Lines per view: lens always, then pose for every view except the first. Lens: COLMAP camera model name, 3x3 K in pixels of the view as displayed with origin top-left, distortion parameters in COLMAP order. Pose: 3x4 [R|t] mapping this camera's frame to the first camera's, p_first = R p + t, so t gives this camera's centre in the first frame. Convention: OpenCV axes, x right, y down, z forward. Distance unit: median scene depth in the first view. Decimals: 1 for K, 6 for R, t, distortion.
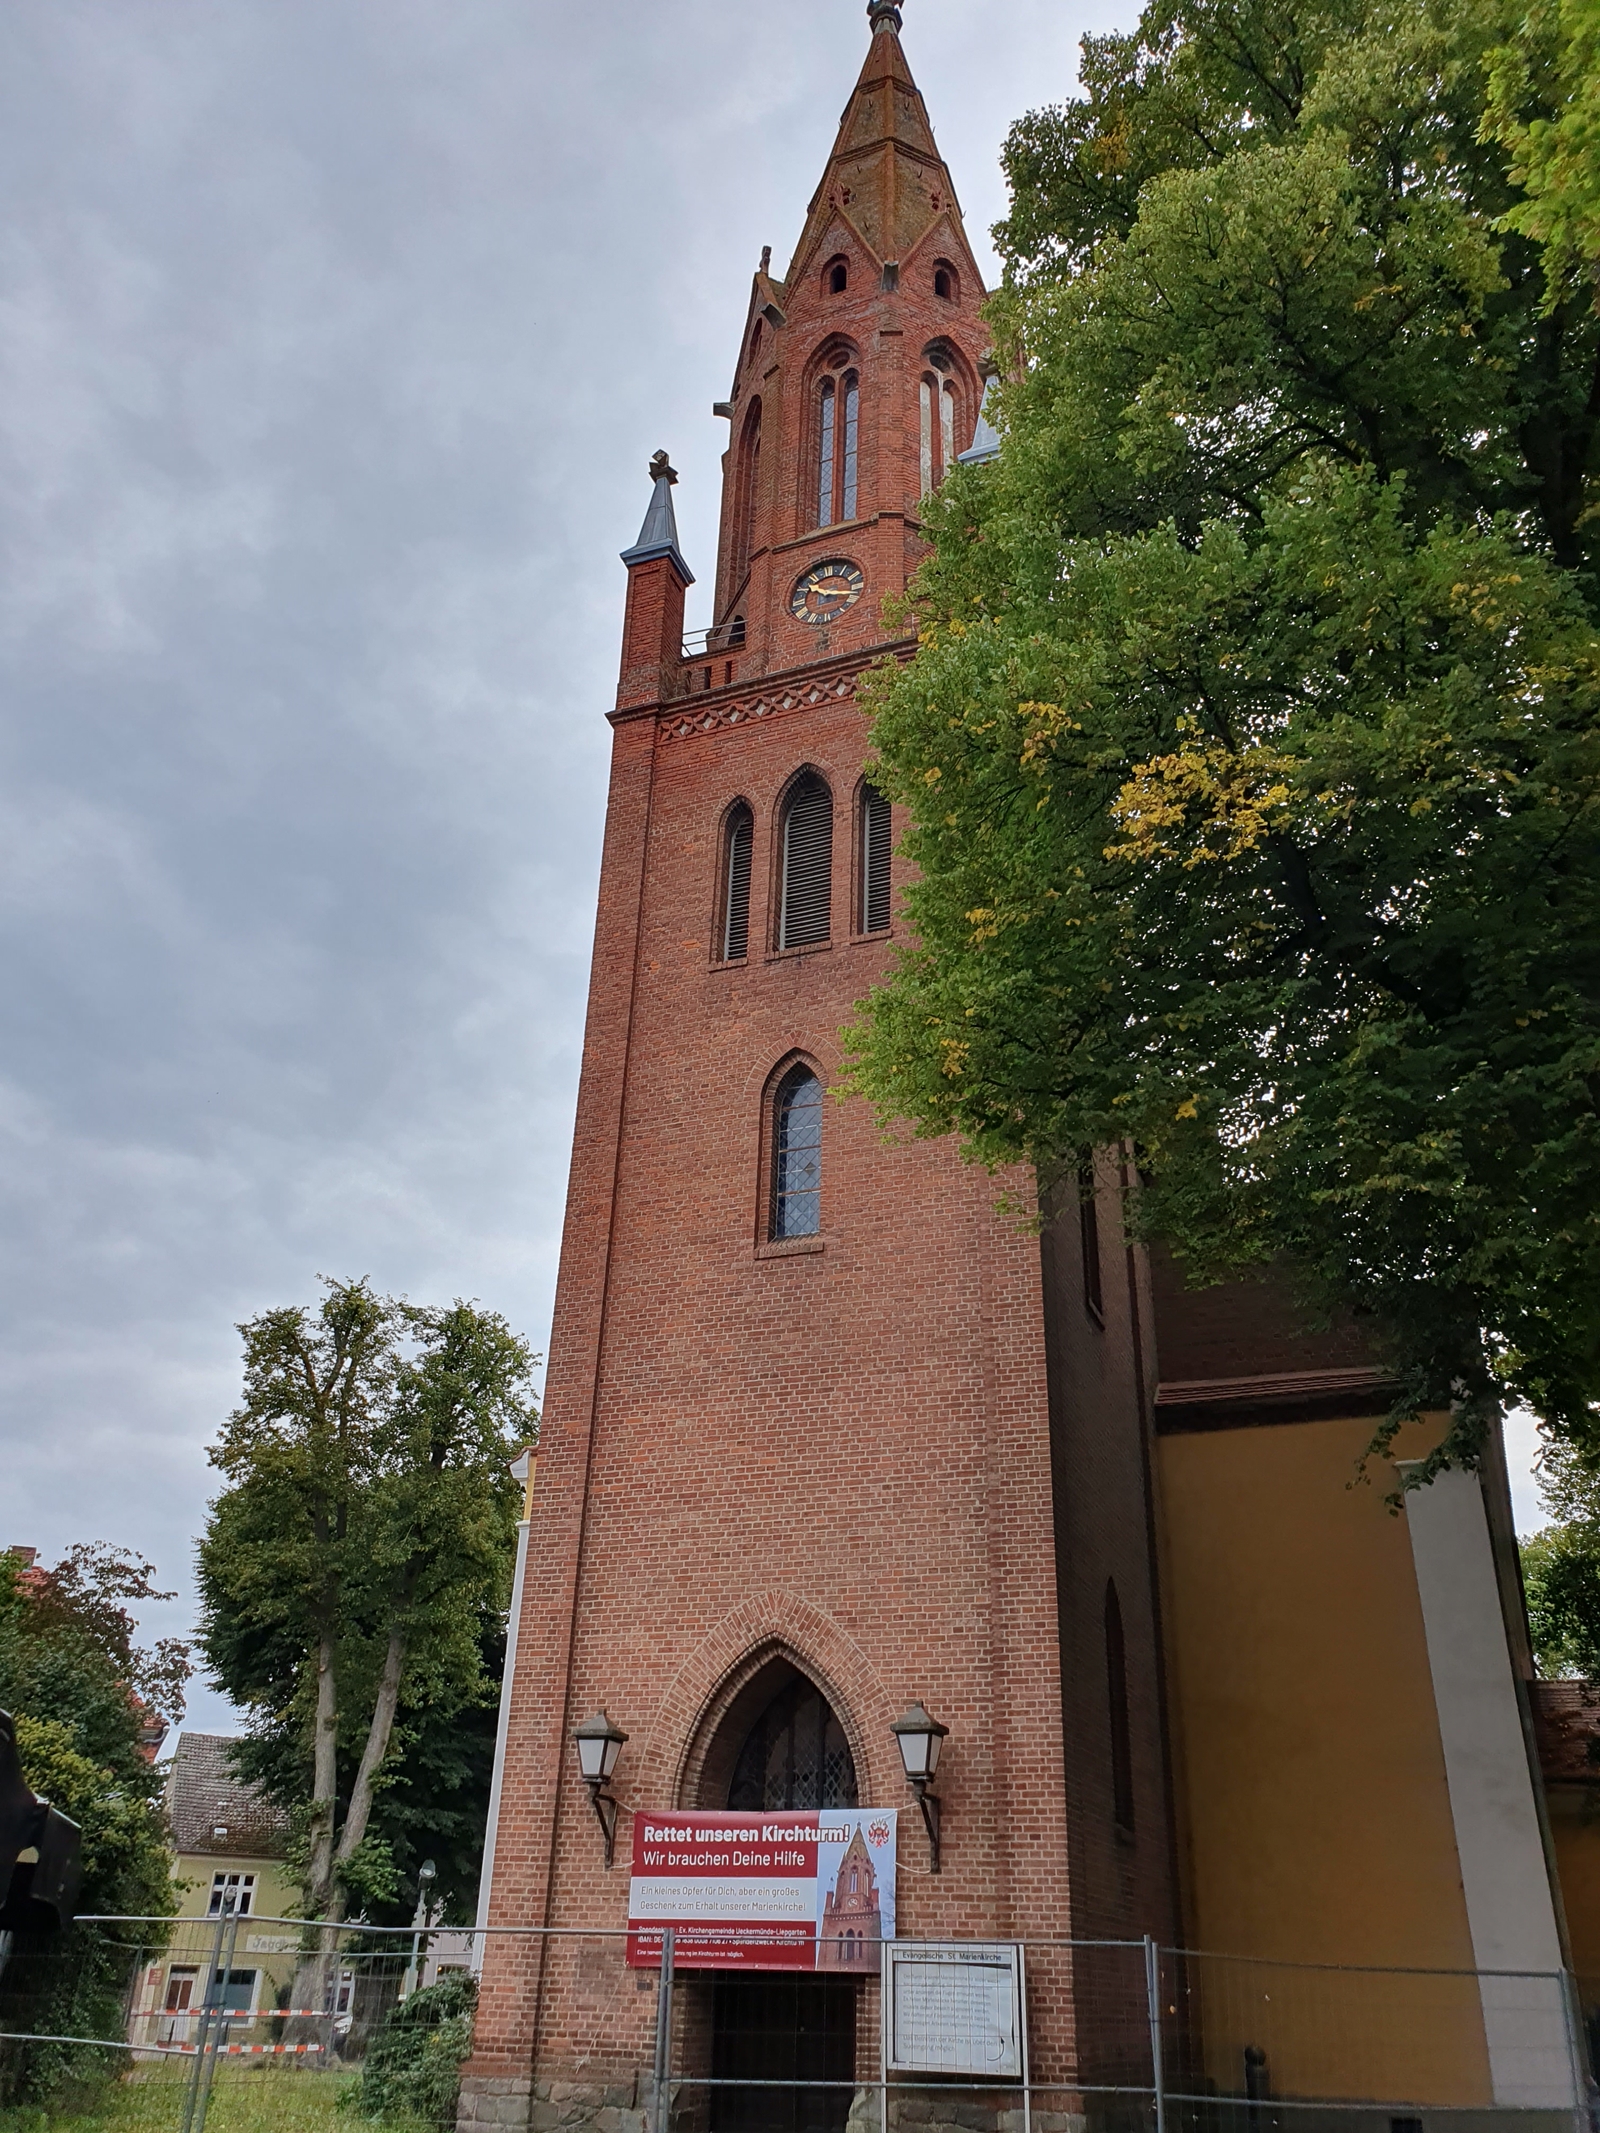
lens RADIAL K [[1672.9, 0, 797.1], [0, 1672.9, 1072.5], [0, 0, 1]] dist [0.003677, 0.011943]
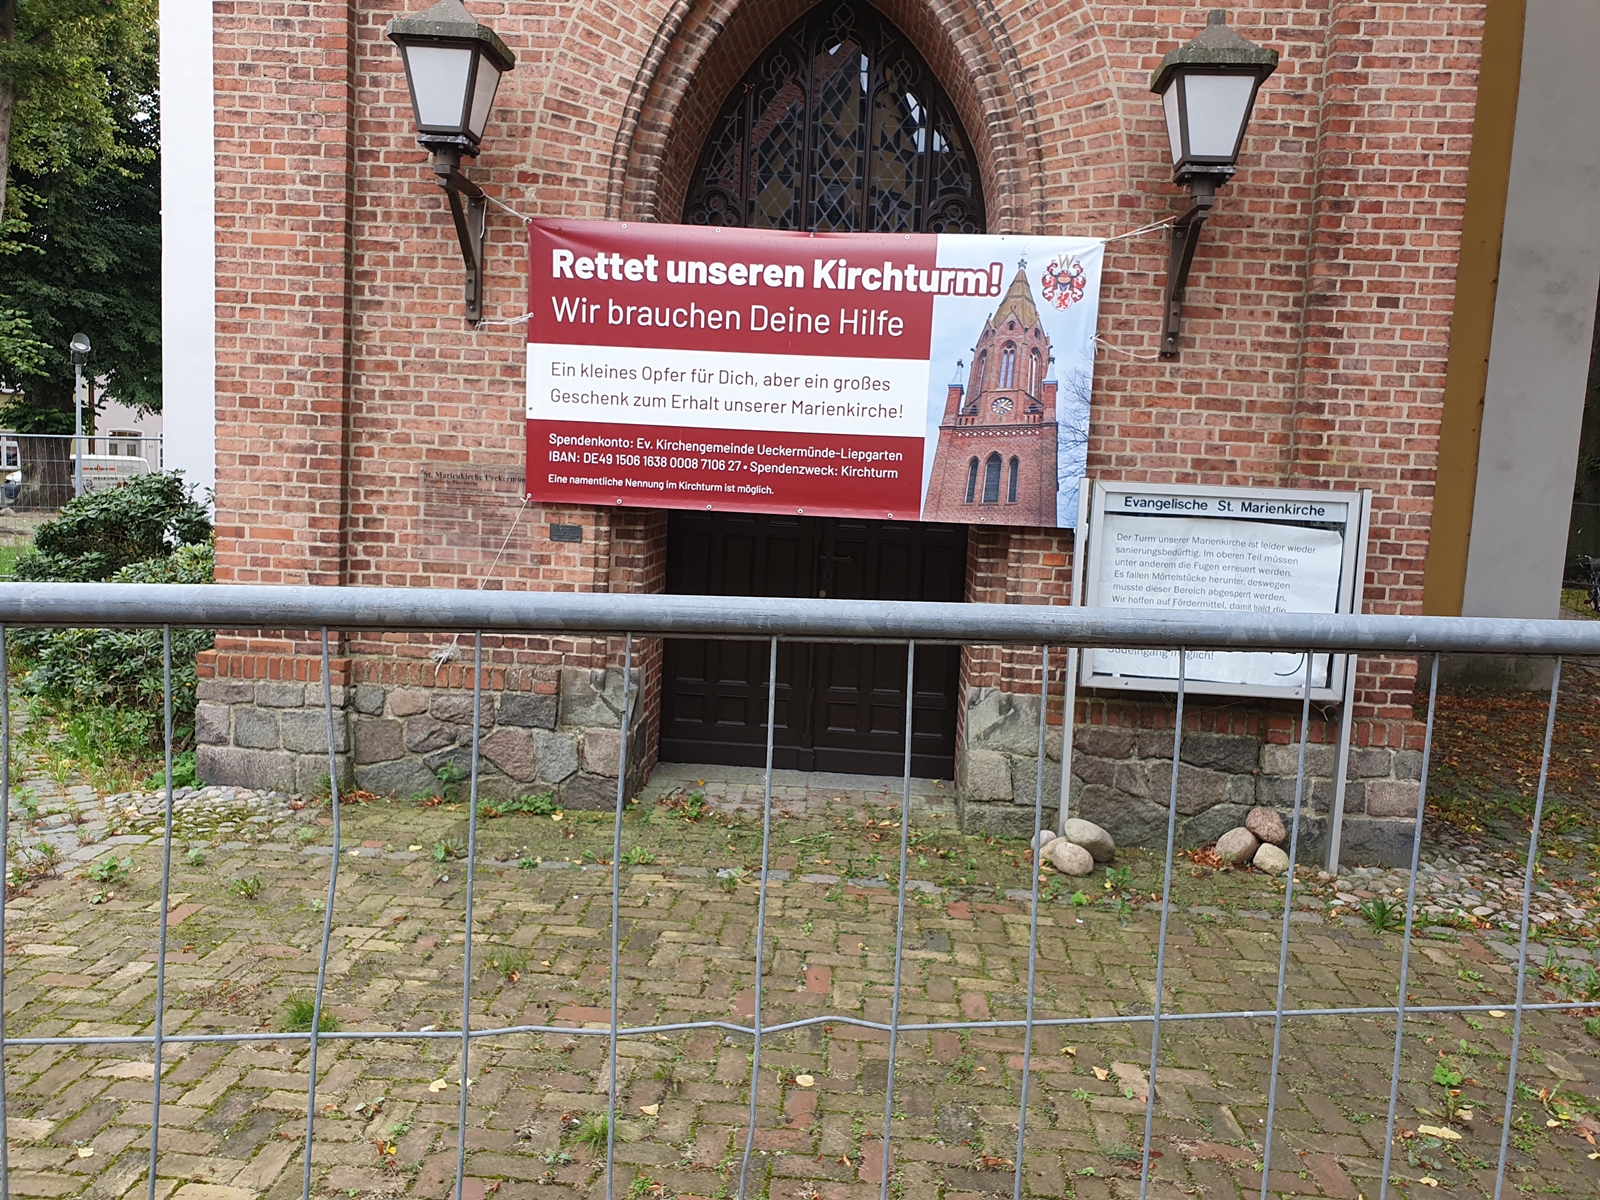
lens RADIAL K [[1254.9, 0, 792.0], [0, 1254.9, 600.7], [0, 0, 1]] dist [0.003677, 0.011943]
pose [[0.952550, -0.016090, 0.303956, -0.134219], [-0.163980, 0.814172, 0.556986, 0.311995], [-0.256434, -0.580400, 0.772902, 0.627437]]
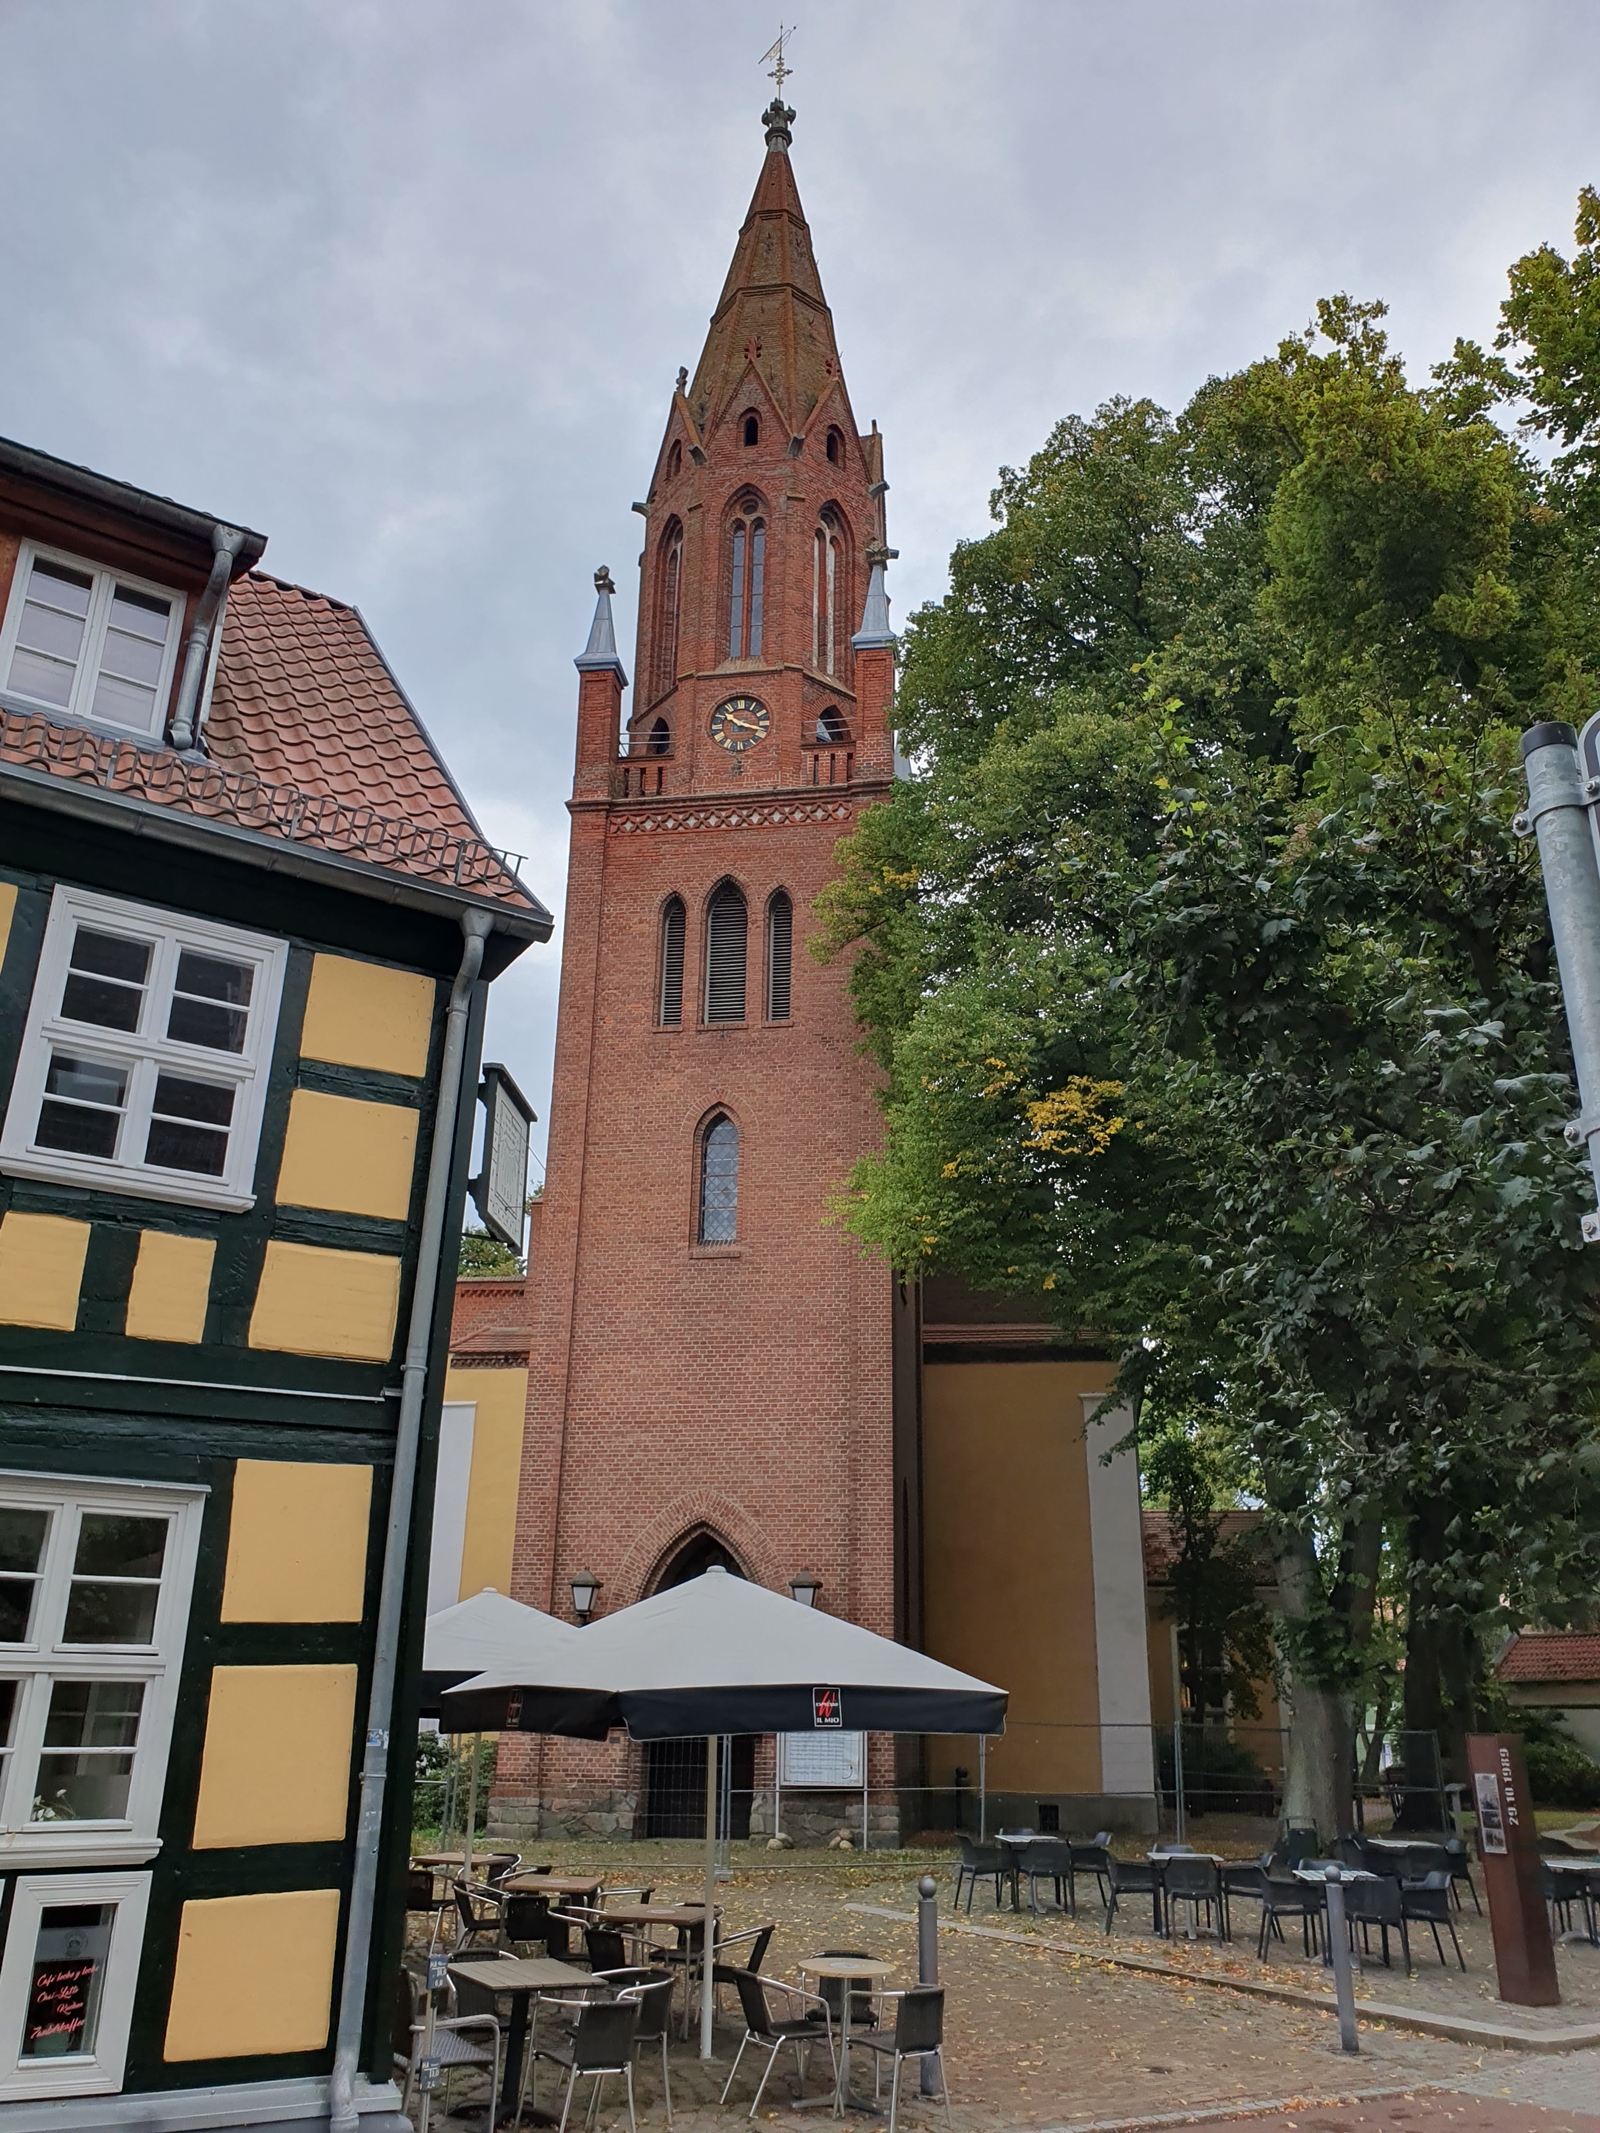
lens RADIAL K [[1672.9, 0, 803.2], [0, 1672.9, 1056.0], [0, 0, 1]] dist [0.003677, 0.011943]
pose [[0.972289, 0.072246, 0.222339, -0.293358], [-0.098166, 0.989312, 0.107816, -0.251055], [-0.212173, -0.126654, 0.968990, -0.433485]]
